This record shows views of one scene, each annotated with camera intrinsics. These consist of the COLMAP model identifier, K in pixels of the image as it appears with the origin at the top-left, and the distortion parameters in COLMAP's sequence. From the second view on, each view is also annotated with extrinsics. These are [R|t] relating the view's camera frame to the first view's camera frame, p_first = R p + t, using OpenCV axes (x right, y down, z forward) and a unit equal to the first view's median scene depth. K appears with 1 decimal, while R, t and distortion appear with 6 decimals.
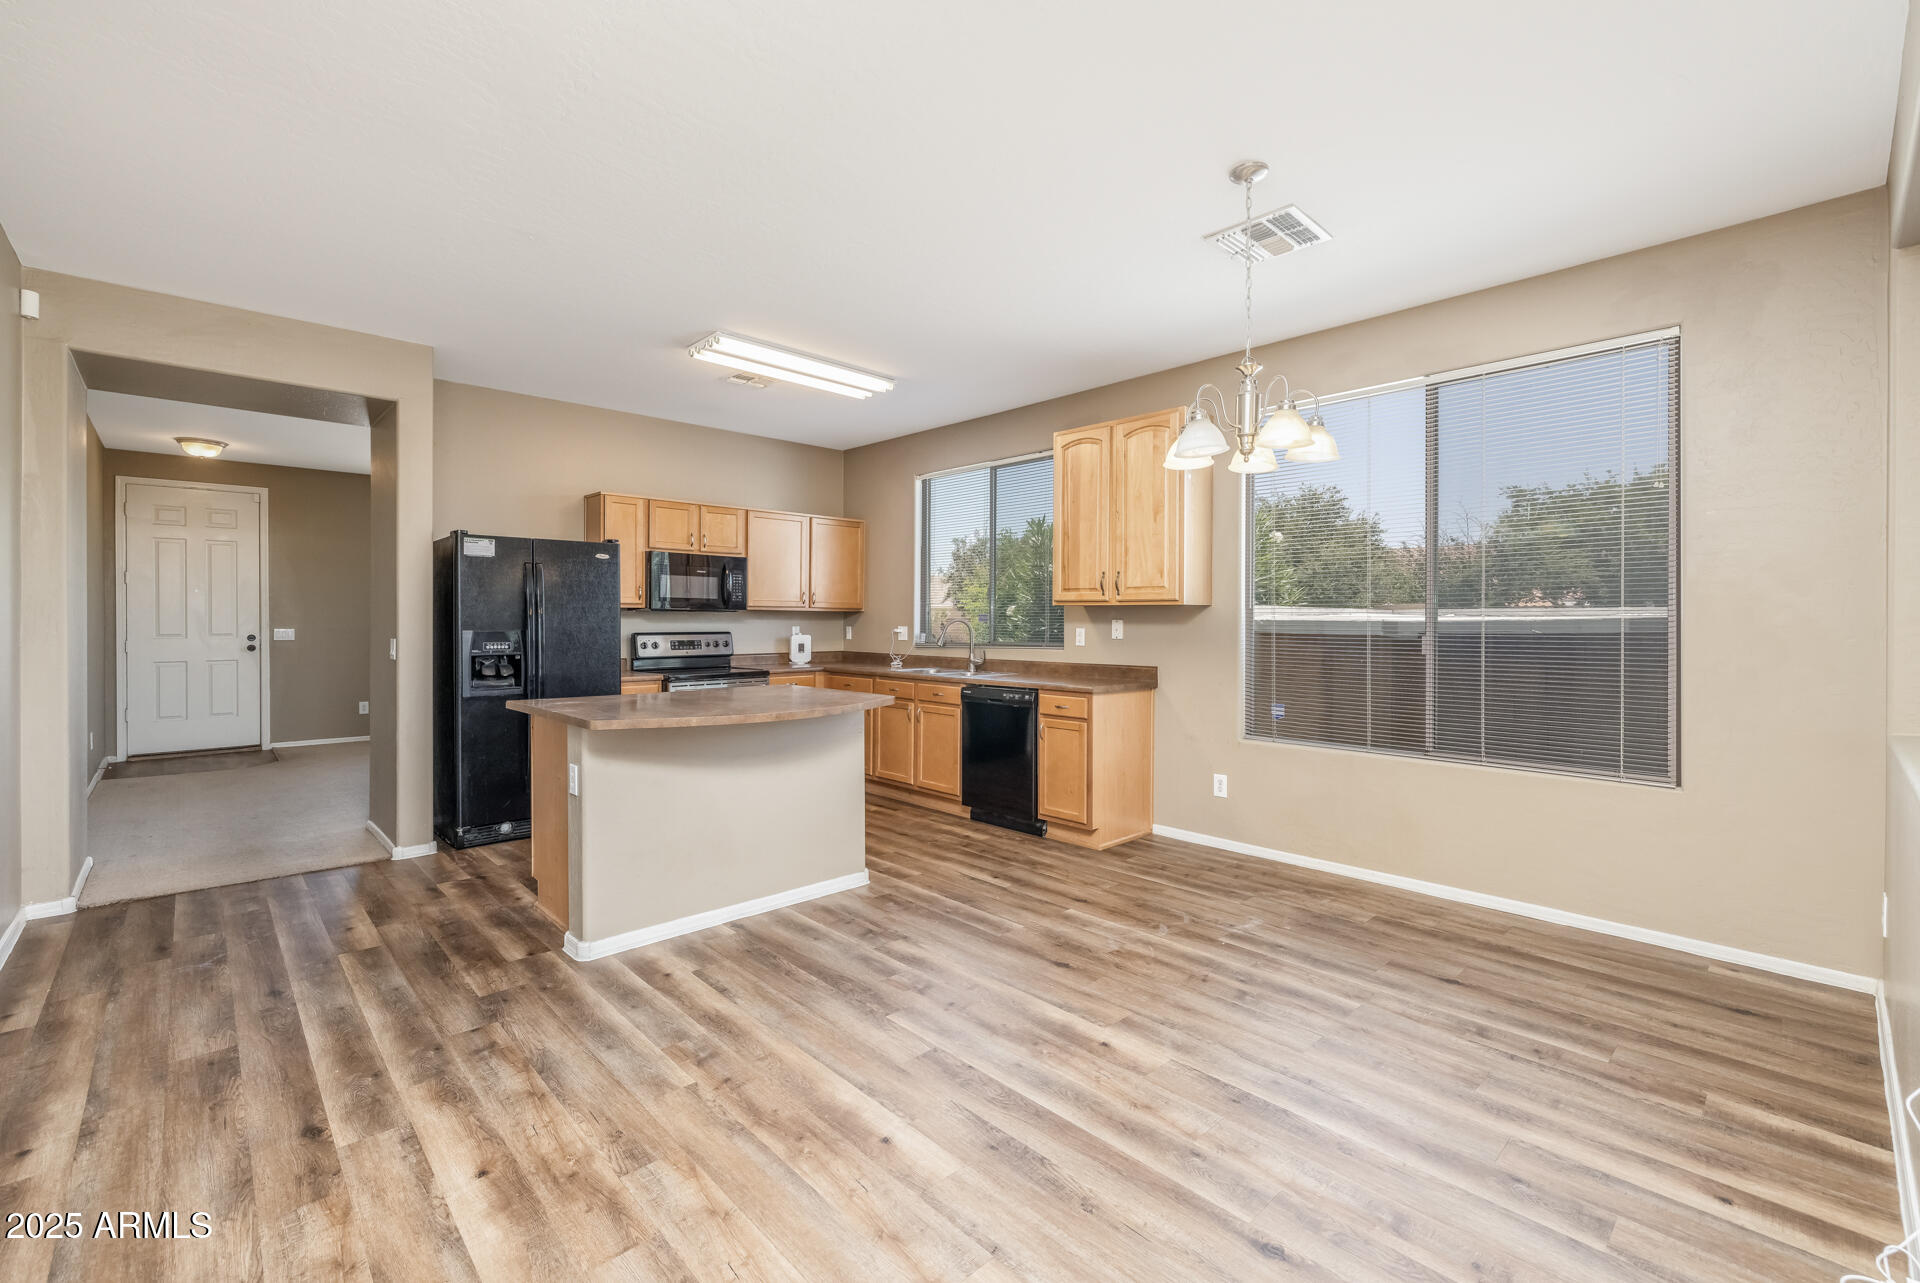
lens RADIAL K [[834.7, 0, 960.0], [0, 834.7, 641.5], [0, 0, 1]] dist [0.000198, -0.000103]
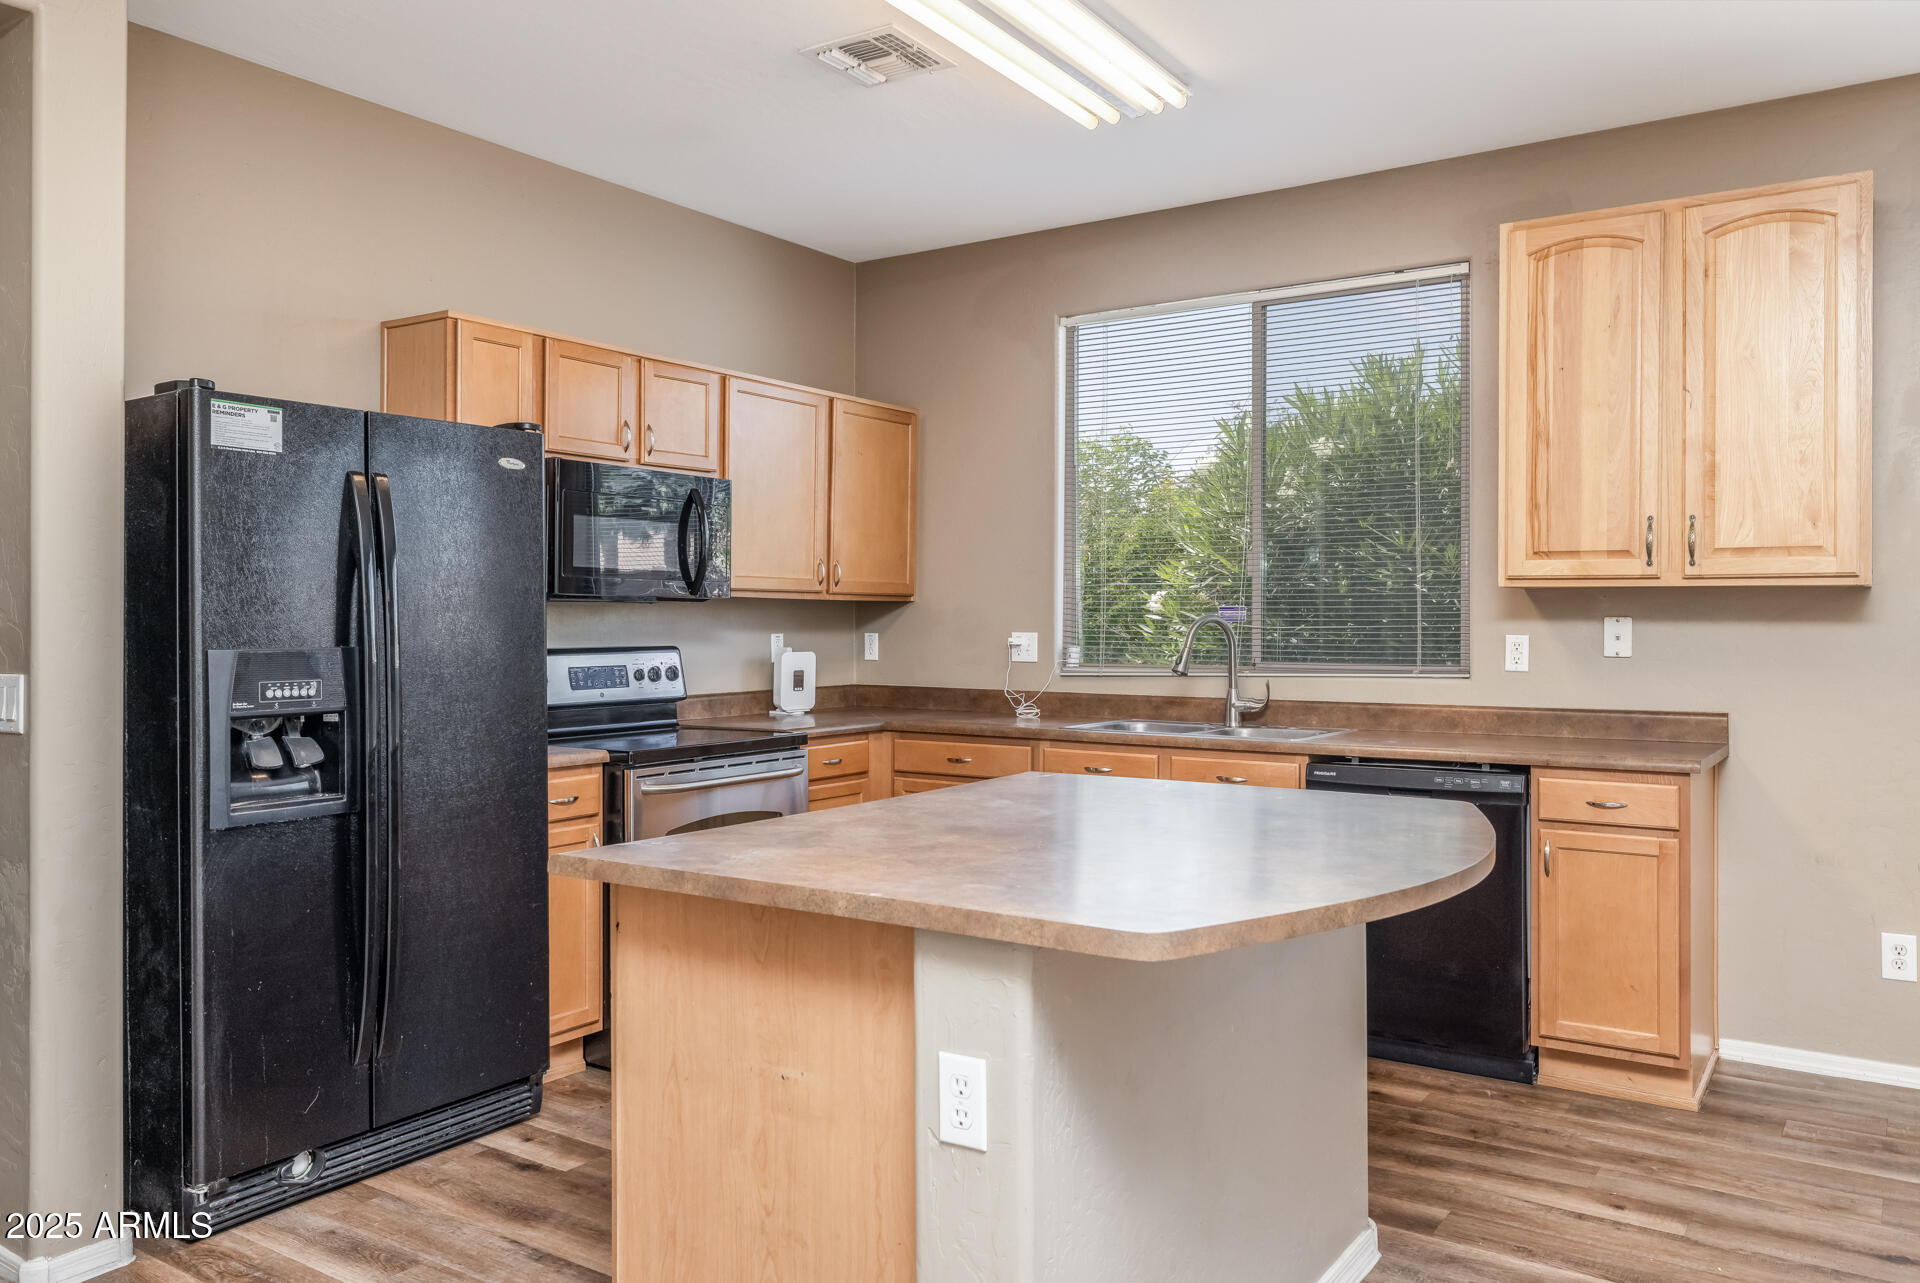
lens RADIAL K [[1427.7, 0, 972.0], [0, 1427.7, 633.4], [0, 0, 1]] dist [-0.003763, -0.002097]
pose [[0.975617, -0.004413, 0.219436, -0.400135], [0.007988, 0.999849, -0.015405, -0.007656], [-0.219335, 0.016783, 0.975505, 0.305409]]
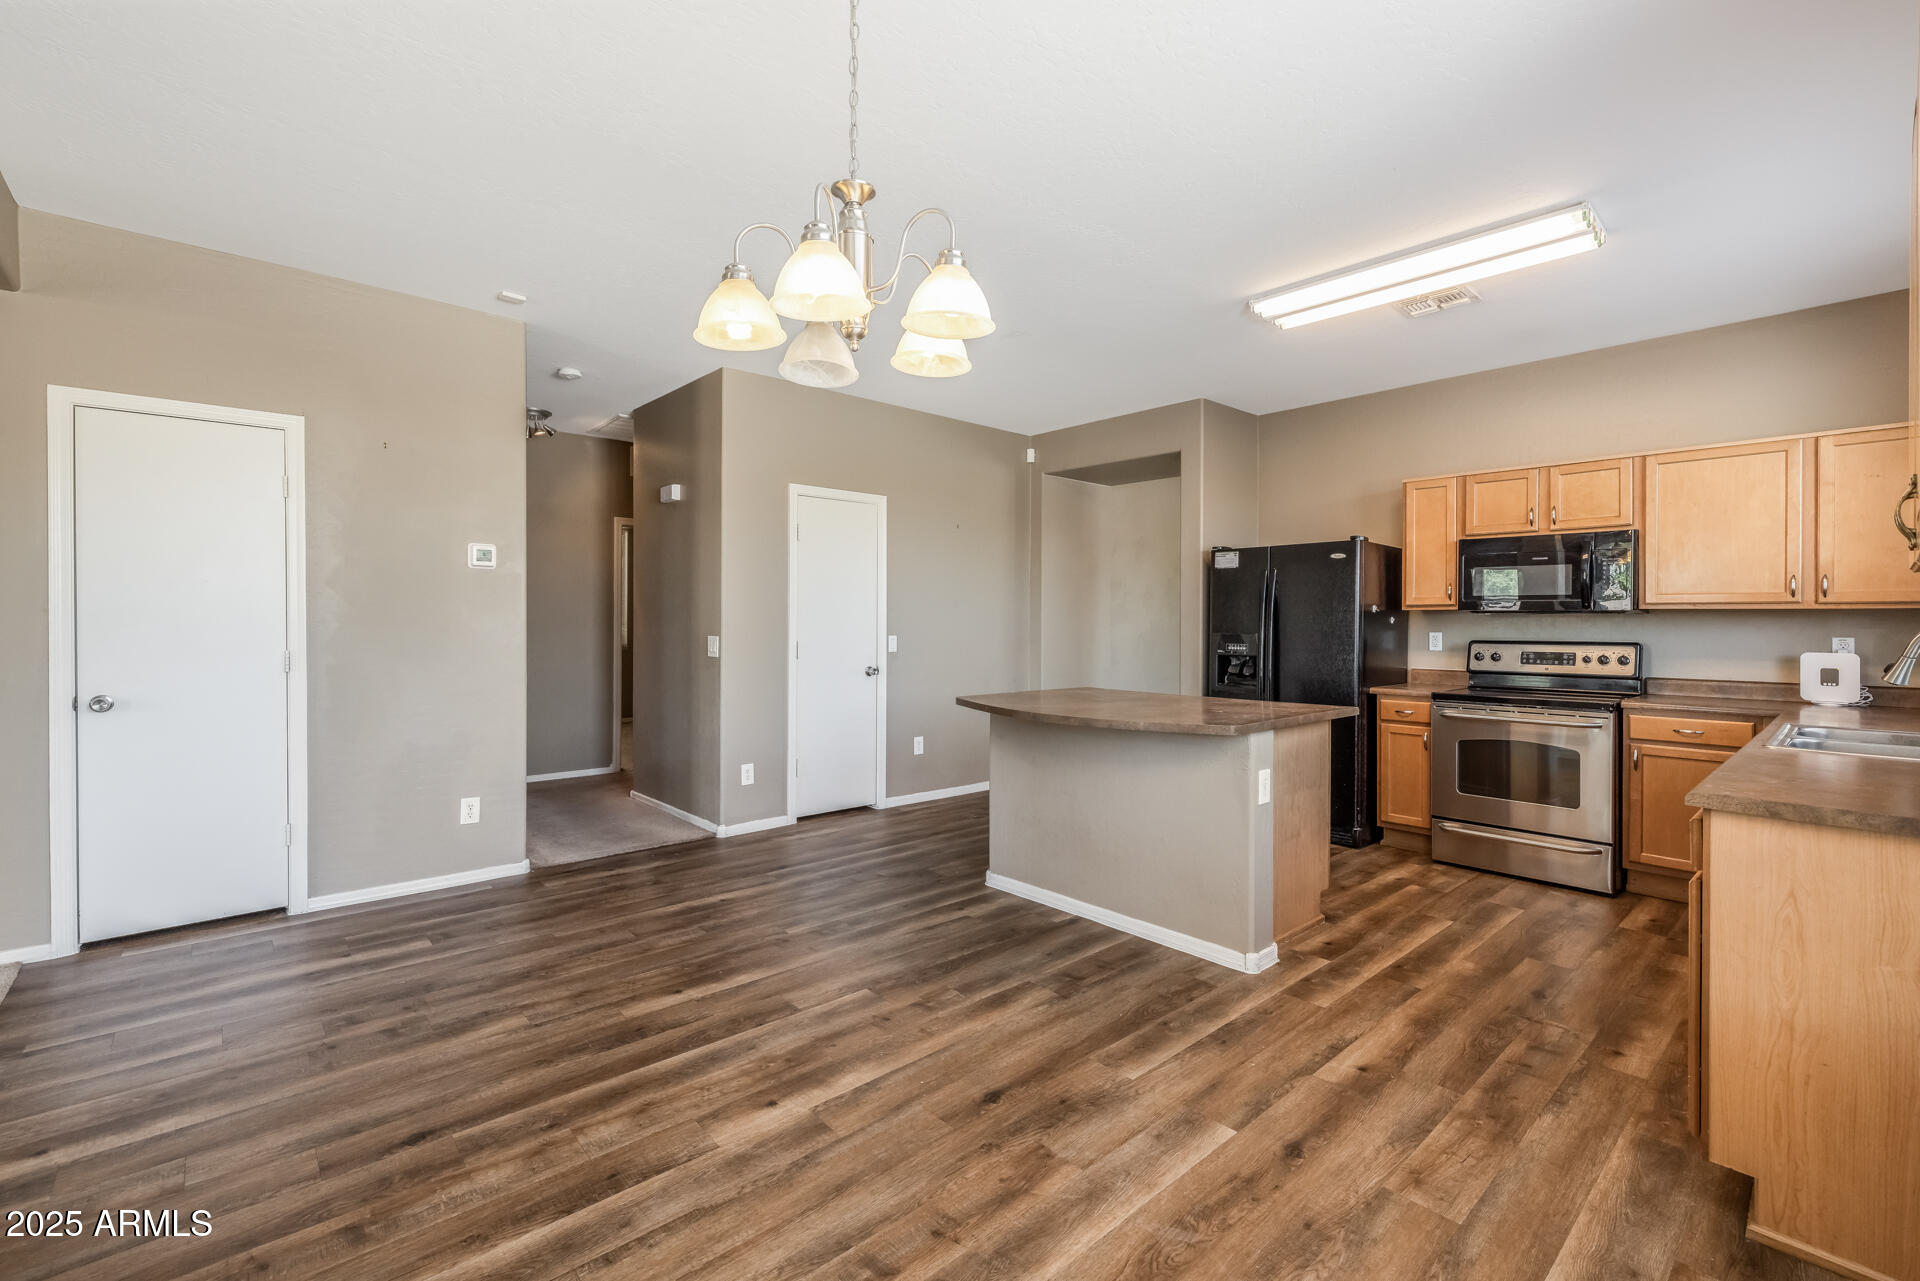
lens RADIAL K [[805.8, 0, 919.9], [0, 805.8, 631.9], [0, 0, 1]] dist [0.000397, -0.000217]
pose [[-0.045989, 0.007573, -0.998913, 0.540749], [-0.031144, 0.999474, 0.009011, -0.011369], [0.998456, 0.031525, -0.045729, 0.635440]]
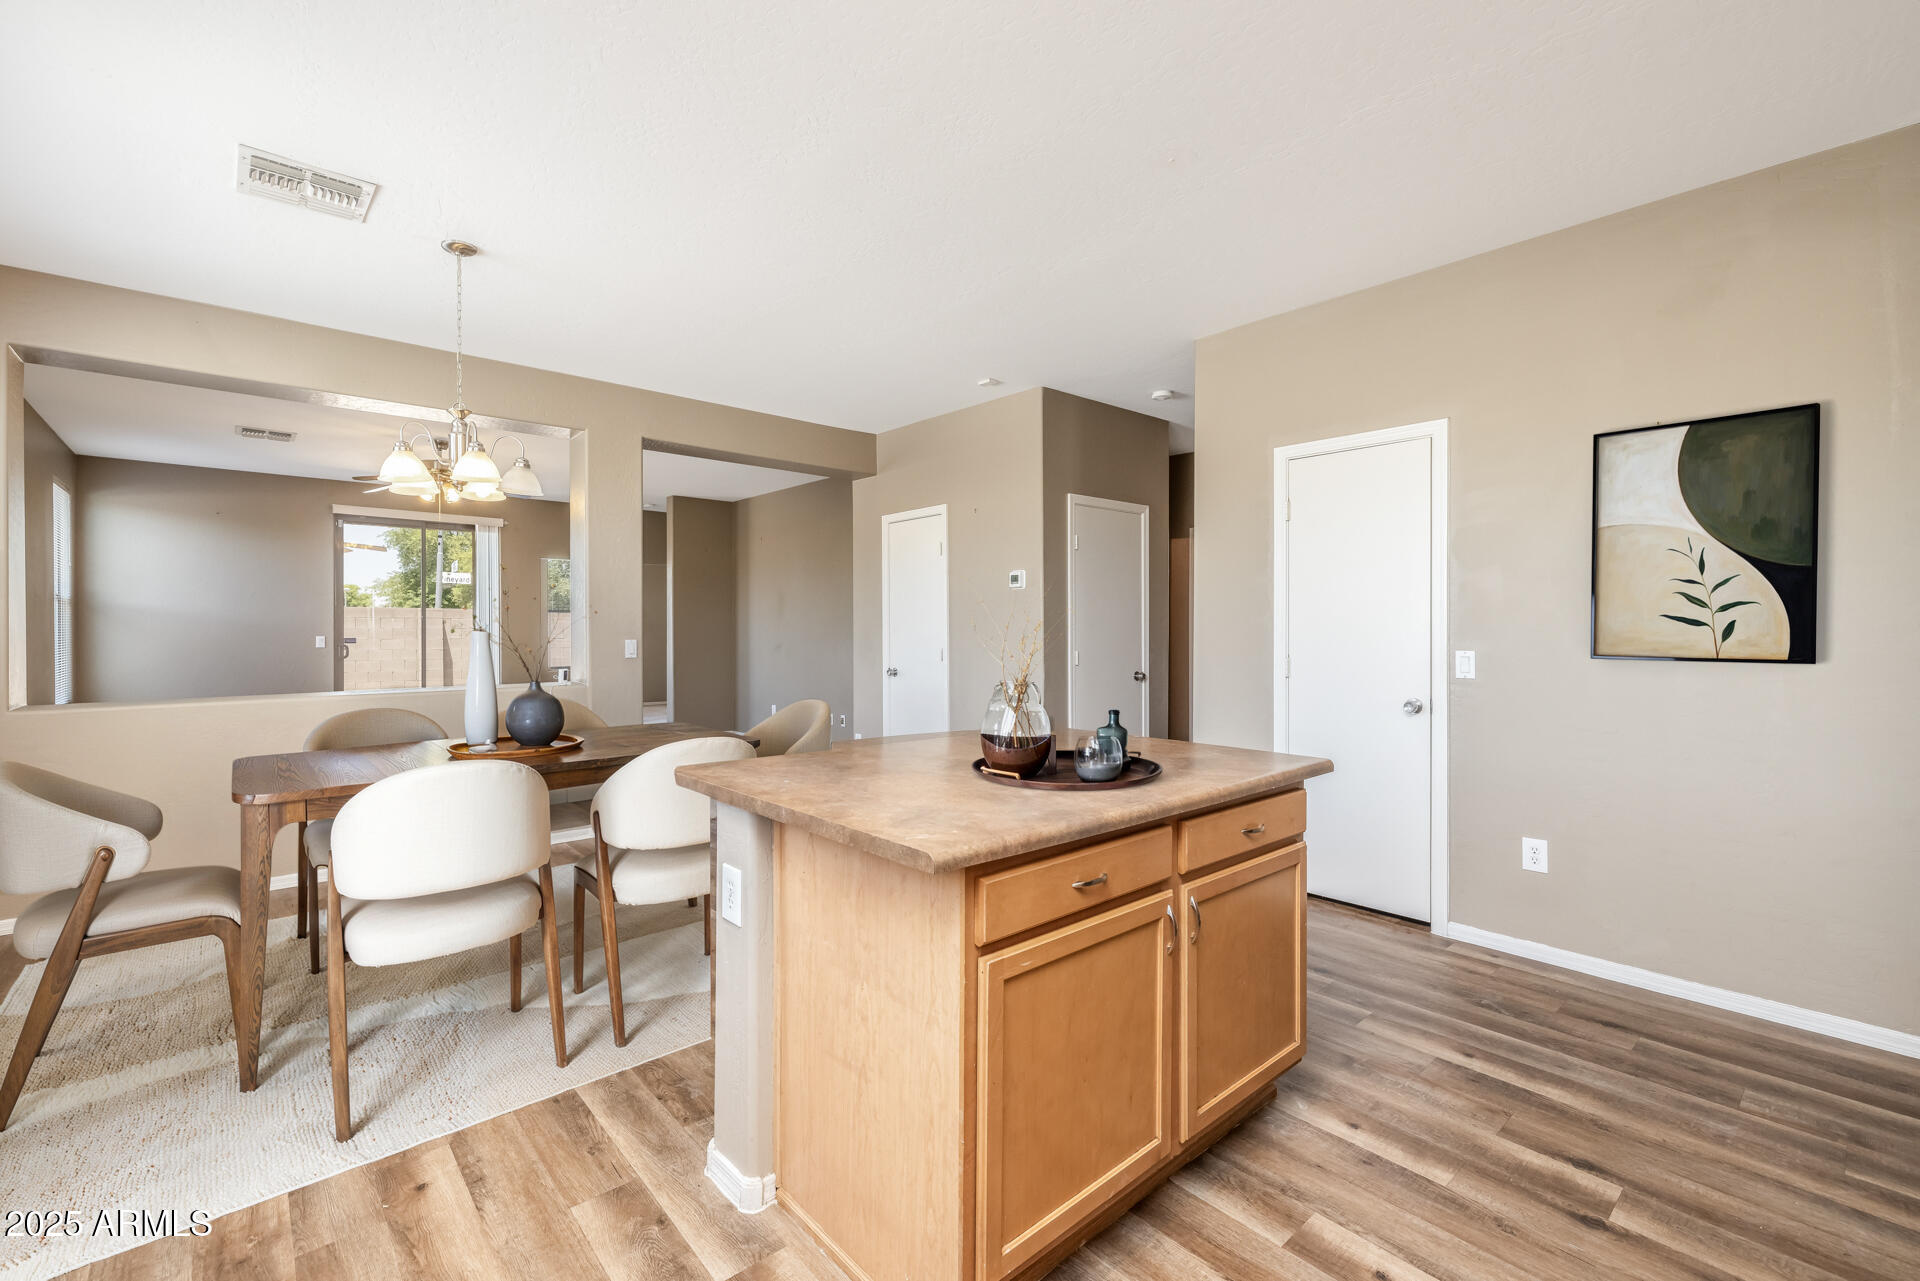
lens RADIAL K [[834.7, 0, 960.0], [0, 834.7, 640.5], [0, 0, 1]] dist [0.000198, -0.000103]
pose [[-0.999682, -0.005458, 0.024623, -0.230241], [-0.004525, 0.999276, 0.037786, -0.028044], [-0.024812, 0.037663, -0.998982, 1.277472]]
